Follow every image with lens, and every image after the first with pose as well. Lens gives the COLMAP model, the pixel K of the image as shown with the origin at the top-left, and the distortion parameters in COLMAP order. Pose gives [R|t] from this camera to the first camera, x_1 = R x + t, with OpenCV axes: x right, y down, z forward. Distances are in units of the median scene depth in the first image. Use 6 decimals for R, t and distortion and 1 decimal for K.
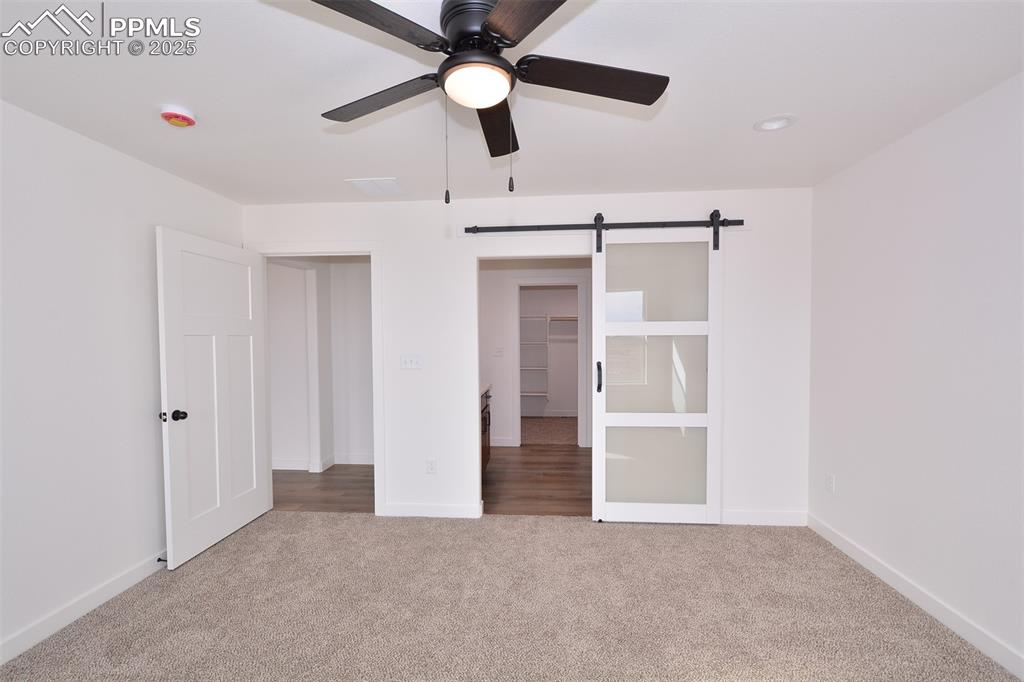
lens RADIAL K [[449.2, 0, 509.9], [0, 449.2, 351.1], [0, 0, 1]] dist [0.010418, -0.007474]
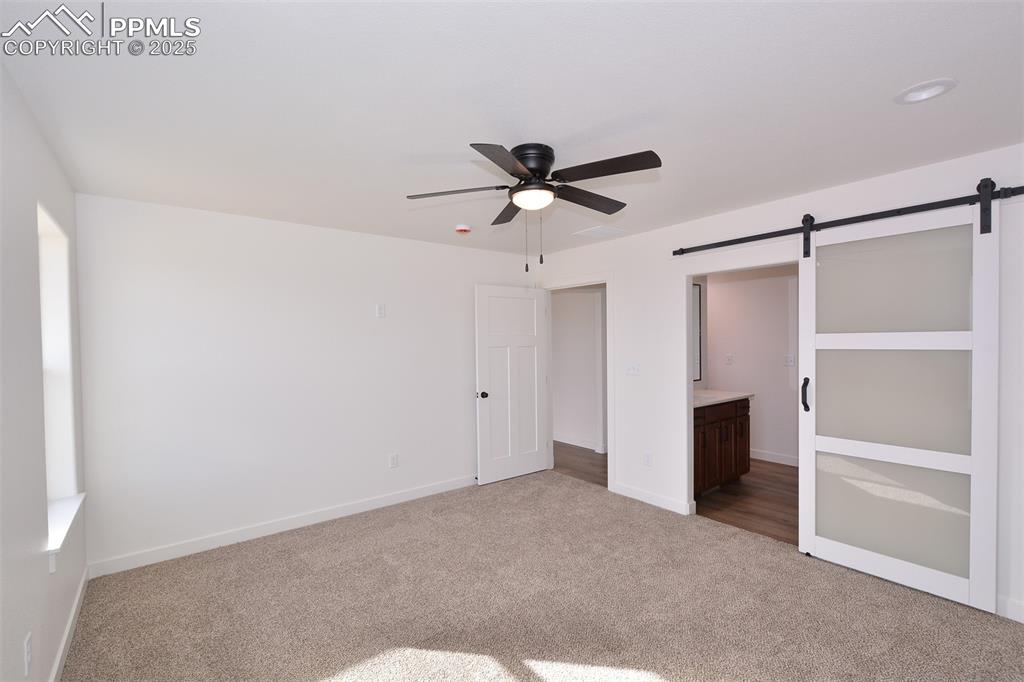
lens RADIAL K [[449.2, 0, 509.9], [0, 449.2, 351.1], [0, 0, 1]] dist [0.010418, -0.007474]
pose [[0.676046, 0.013905, -0.736728, 0.463350], [-0.015866, 0.999865, 0.004312, -0.024506], [0.736689, 0.008773, 0.676175, -0.055582]]
